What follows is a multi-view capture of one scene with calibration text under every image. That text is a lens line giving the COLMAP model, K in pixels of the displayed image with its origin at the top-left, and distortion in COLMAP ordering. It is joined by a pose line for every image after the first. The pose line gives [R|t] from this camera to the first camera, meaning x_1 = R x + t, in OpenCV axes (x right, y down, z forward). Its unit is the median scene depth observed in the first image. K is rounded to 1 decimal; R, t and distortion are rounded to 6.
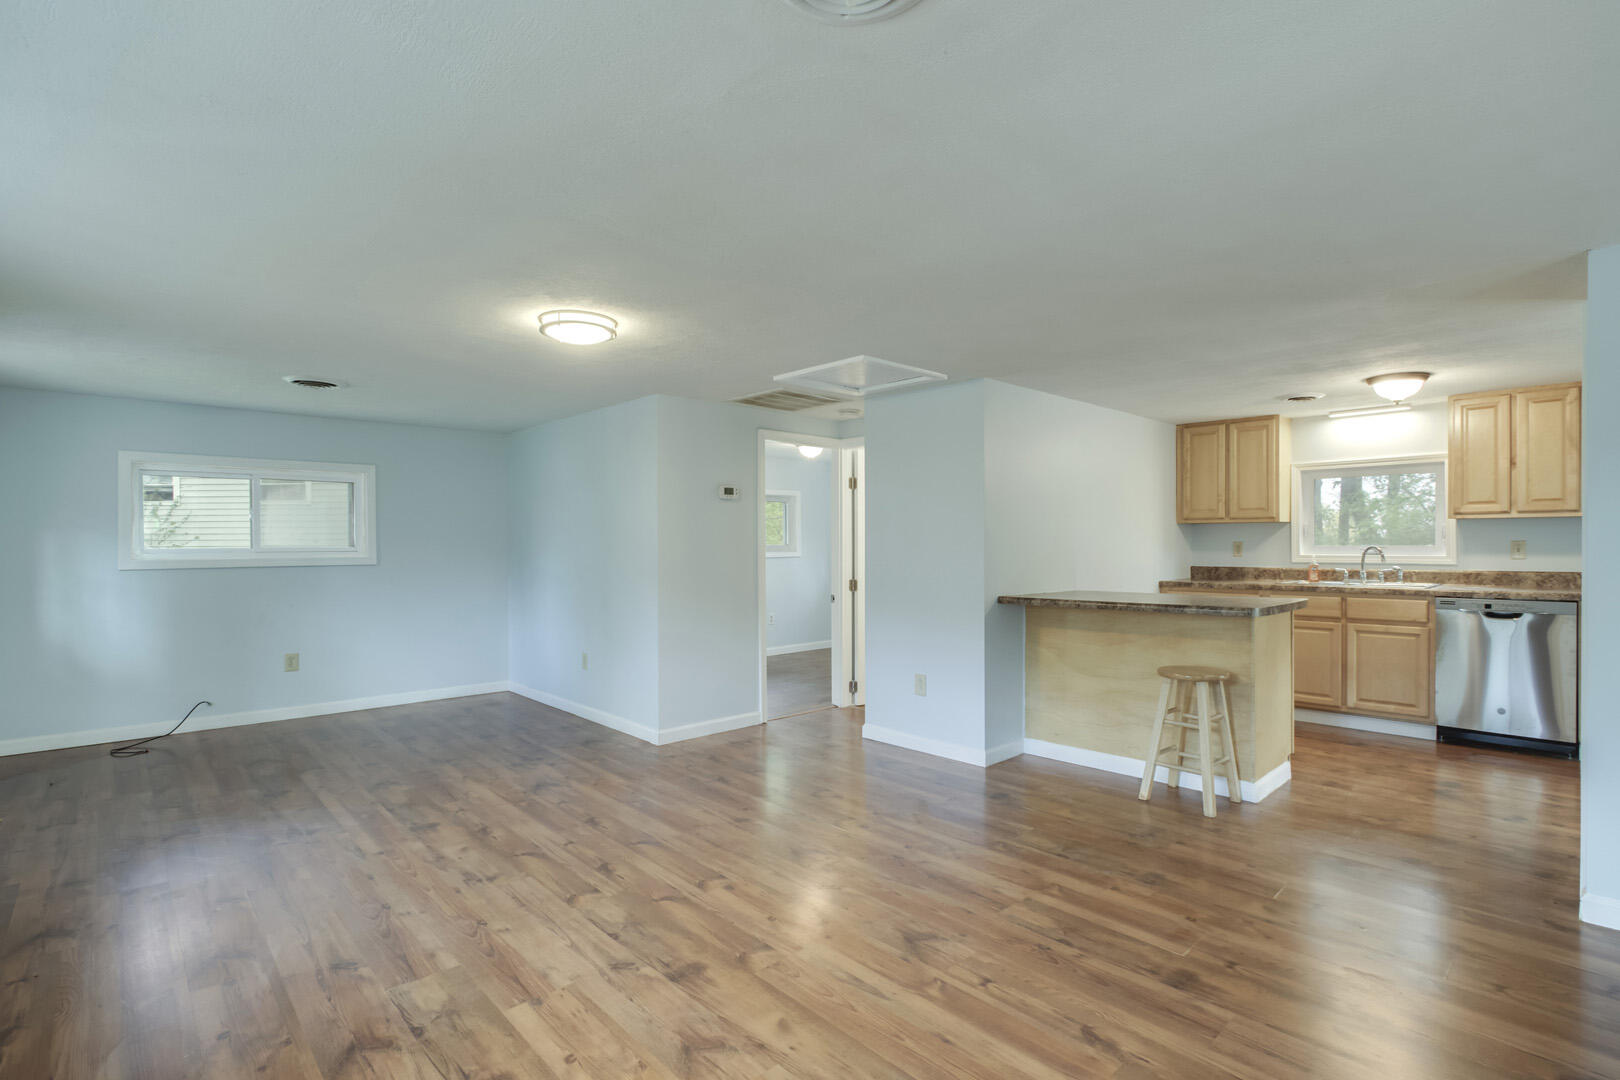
lens RADIAL K [[760.4, 0, 809.2], [0, 760.4, 546.8], [0, 0, 1]] dist [-0.008099, 0.001201]
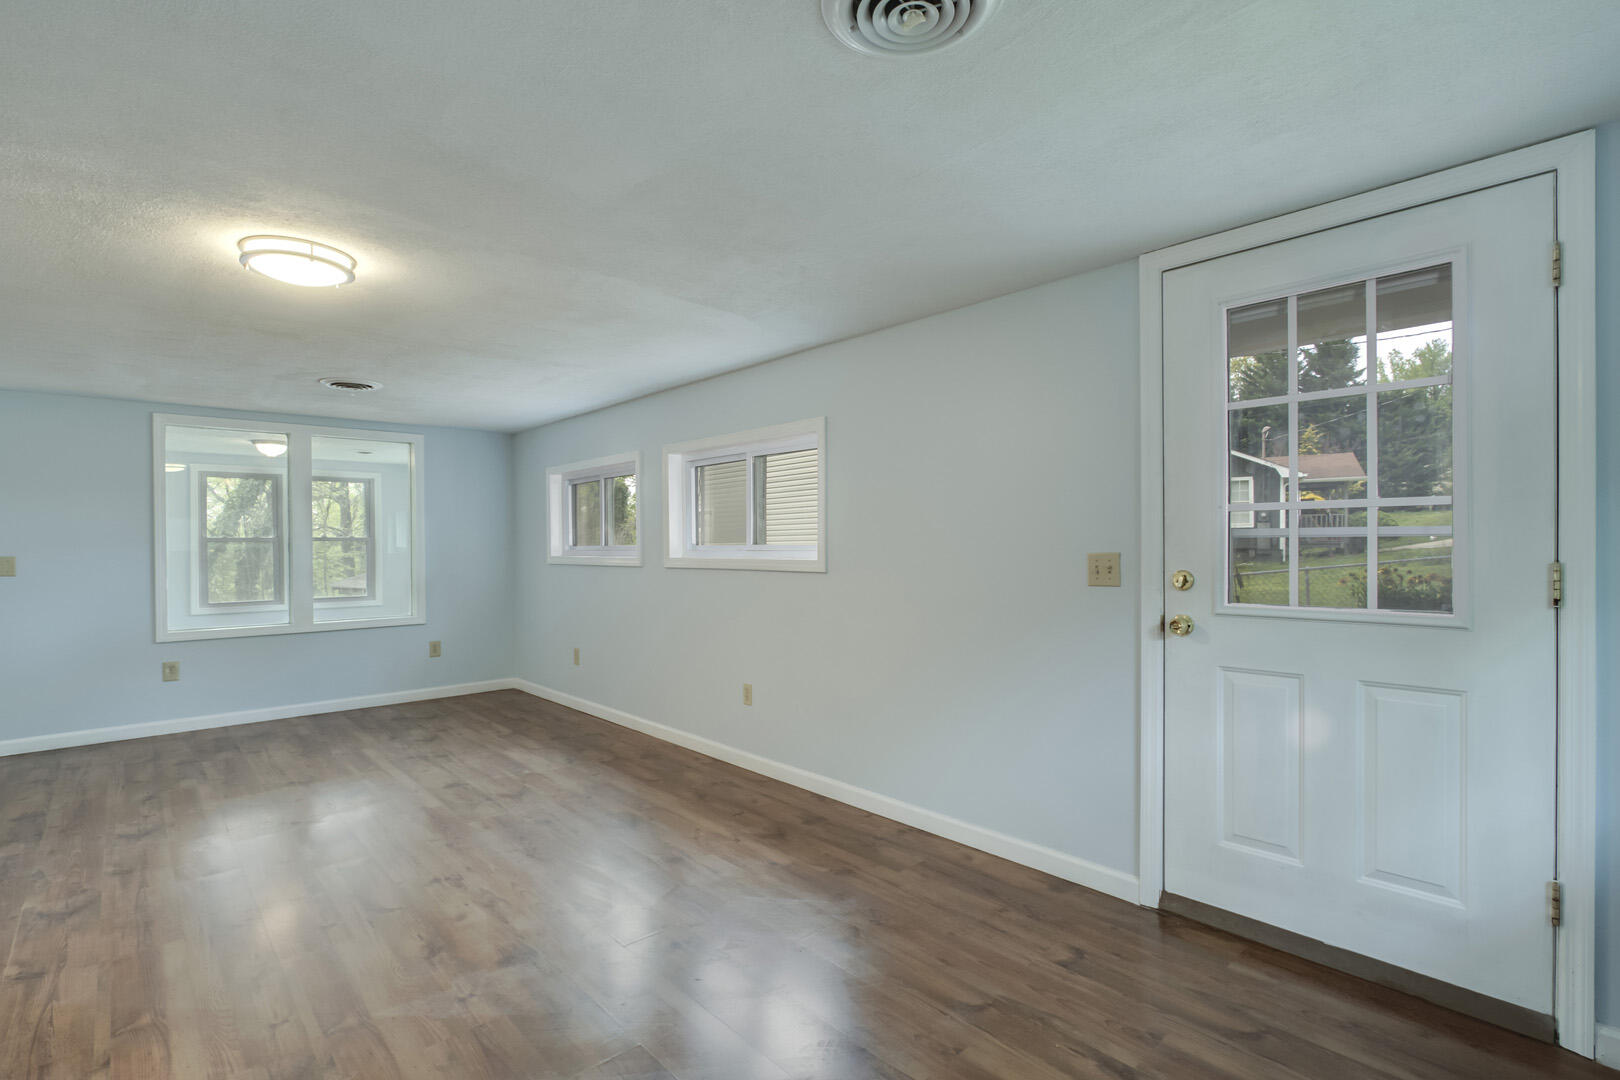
lens RADIAL K [[760.4, 0, 812.0], [0, 760.4, 542.2], [0, 0, 1]] dist [-0.008099, 0.001201]
pose [[-0.999922, 0.011471, 0.004892, -0.564080], [0.011443, 0.999918, -0.005796, 0.002552], [-0.004958, -0.005740, -0.999971, 1.218388]]
